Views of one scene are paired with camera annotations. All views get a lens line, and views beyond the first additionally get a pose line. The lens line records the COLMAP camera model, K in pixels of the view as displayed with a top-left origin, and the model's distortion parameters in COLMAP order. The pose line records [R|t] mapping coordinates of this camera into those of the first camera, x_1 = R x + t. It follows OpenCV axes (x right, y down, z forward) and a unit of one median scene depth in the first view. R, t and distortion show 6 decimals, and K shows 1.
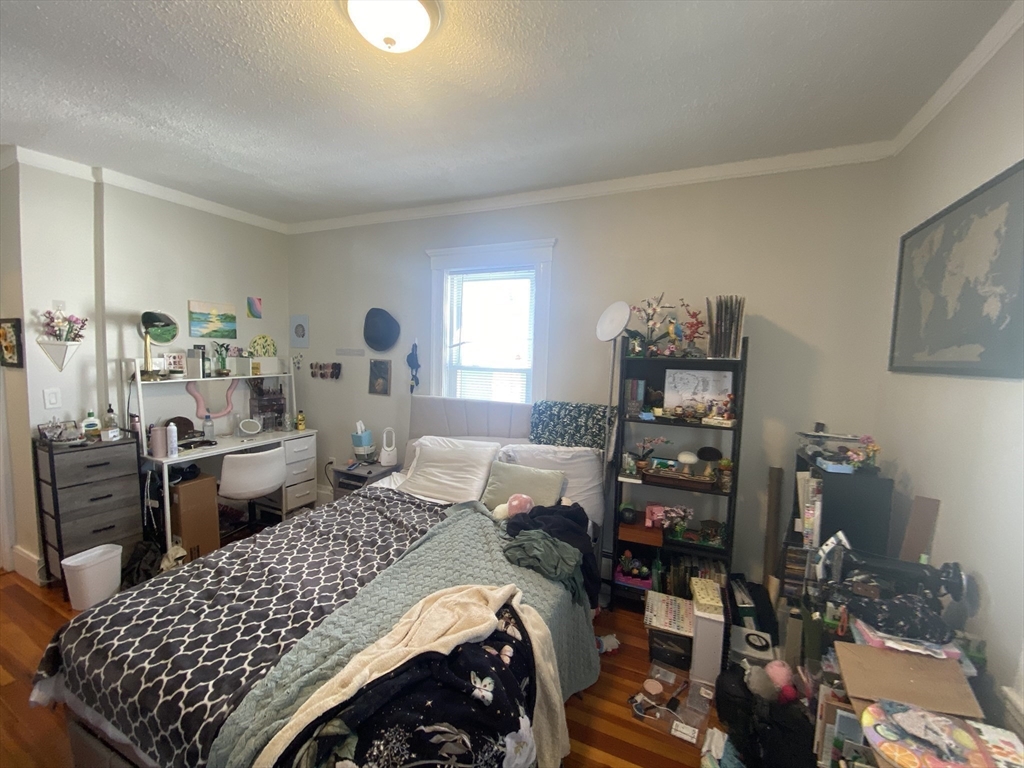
lens RADIAL K [[416.3, 0, 511.9], [0, 416.3, 385.6], [0, 0, 1]] dist [0.021552, -0.021482]
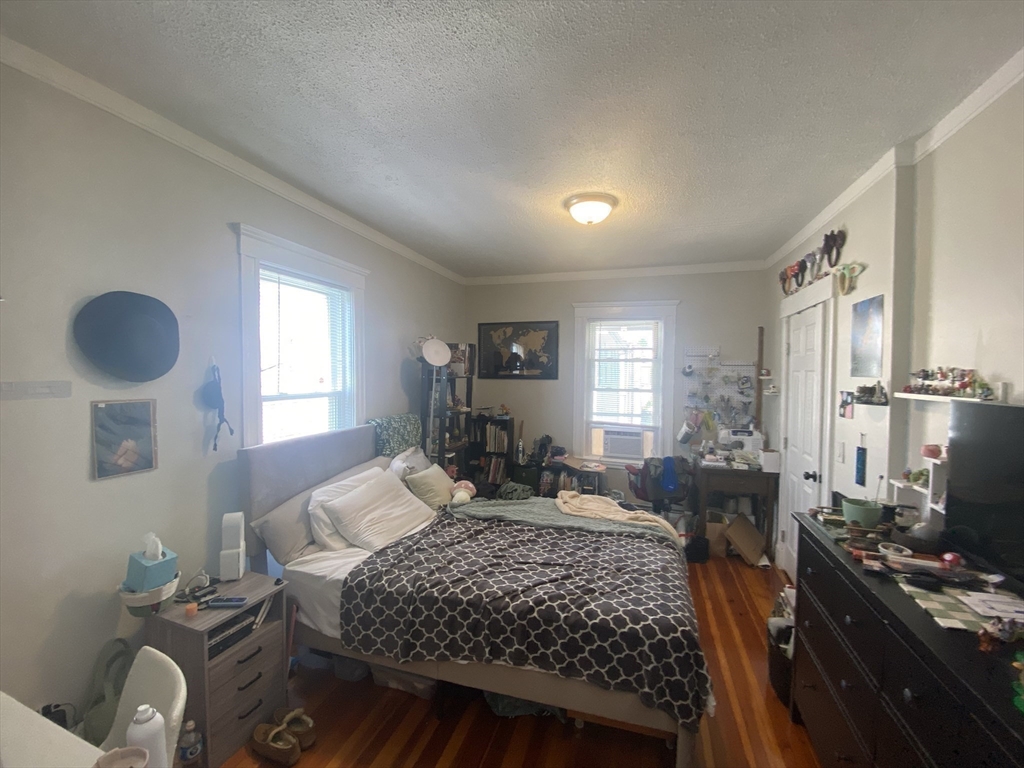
lens RADIAL K [[416.3, 0, 511.9], [0, 416.3, 385.6], [0, 0, 1]] dist [0.021552, -0.021482]
pose [[-0.133425, -0.064626, 0.988950, -0.914920], [0.058815, 0.995597, 0.072995, -0.095357], [-0.989312, 0.067904, -0.129037, 0.684214]]
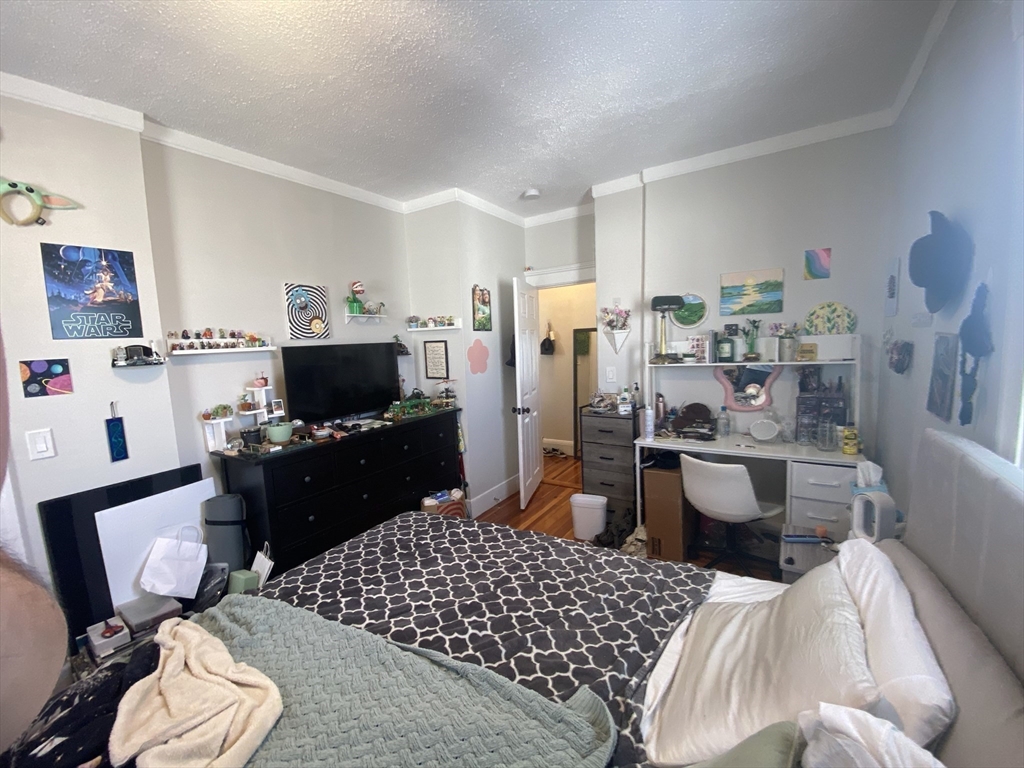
lens RADIAL K [[416.3, 0, 511.9], [0, 416.3, 385.6], [0, 0, 1]] dist [0.021552, -0.021482]
pose [[-0.141445, 0.084005, -0.986375, 0.177910], [-0.038623, 0.995166, 0.090292, -0.032297], [0.989192, 0.050868, -0.137517, 0.685601]]
